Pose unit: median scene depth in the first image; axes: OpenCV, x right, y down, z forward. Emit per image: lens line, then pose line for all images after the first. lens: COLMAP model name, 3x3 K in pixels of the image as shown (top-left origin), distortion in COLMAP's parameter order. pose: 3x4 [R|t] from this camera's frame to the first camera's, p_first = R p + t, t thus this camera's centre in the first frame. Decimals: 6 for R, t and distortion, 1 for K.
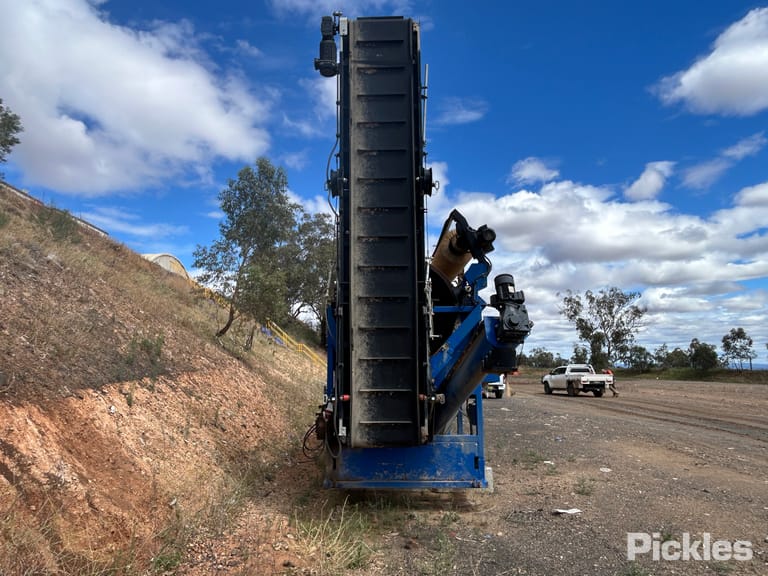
lens RADIAL K [[498.2, 0, 382.7], [0, 498.2, 289.9], [0, 0, 1]] dist [0.011437, 0.002147]
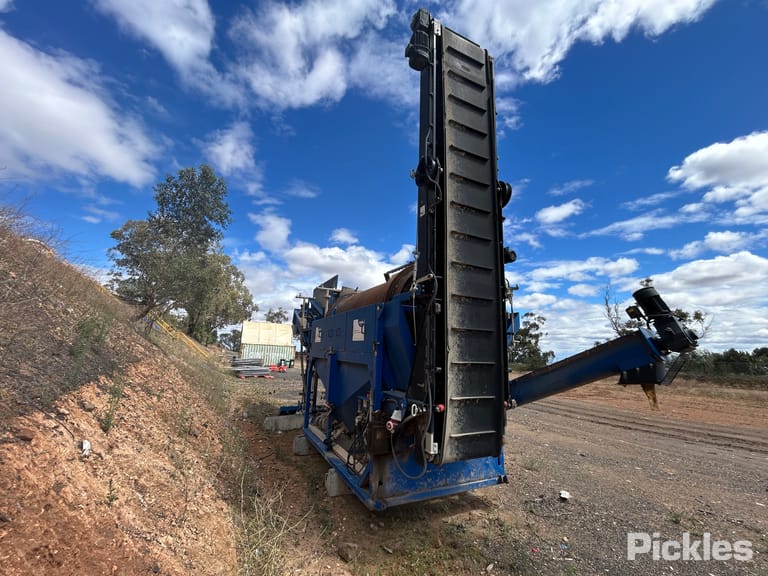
lens RADIAL K [[310.1, 0, 386.3], [0, 310.1, 286.7], [0, 0, 1]] dist [0.000711, -0.000139]
pose [[0.891850, 0.127728, 0.433924, -0.411974], [-0.101986, 0.991383, -0.082207, 0.060714], [-0.440685, 0.029062, 0.897191, 0.545605]]
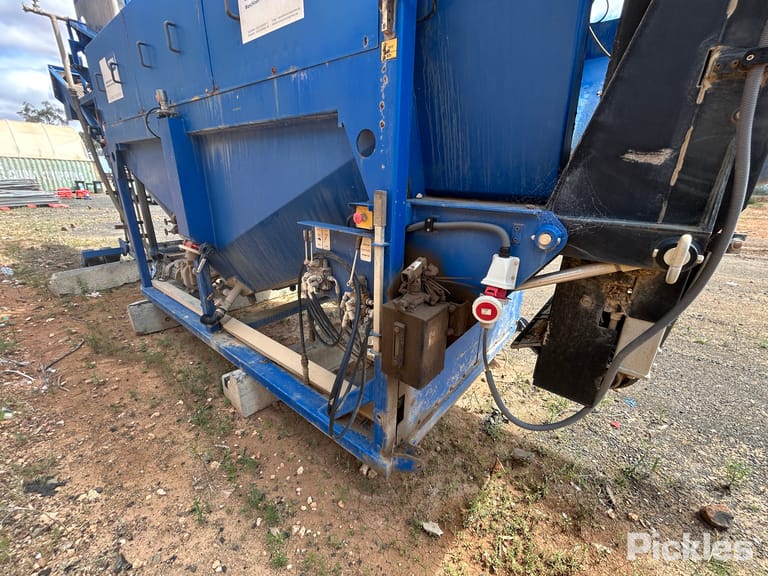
lens RADIAL K [[310.1, 0, 384.1], [0, 310.1, 289.4], [0, 0, 1]] dist [0.000711, -0.000139]
pose [[0.627028, -0.239319, 0.741325, -0.276208], [-0.140820, 0.901140, 0.410020, 0.200529], [-0.766163, -0.361488, 0.531339, 1.031509]]
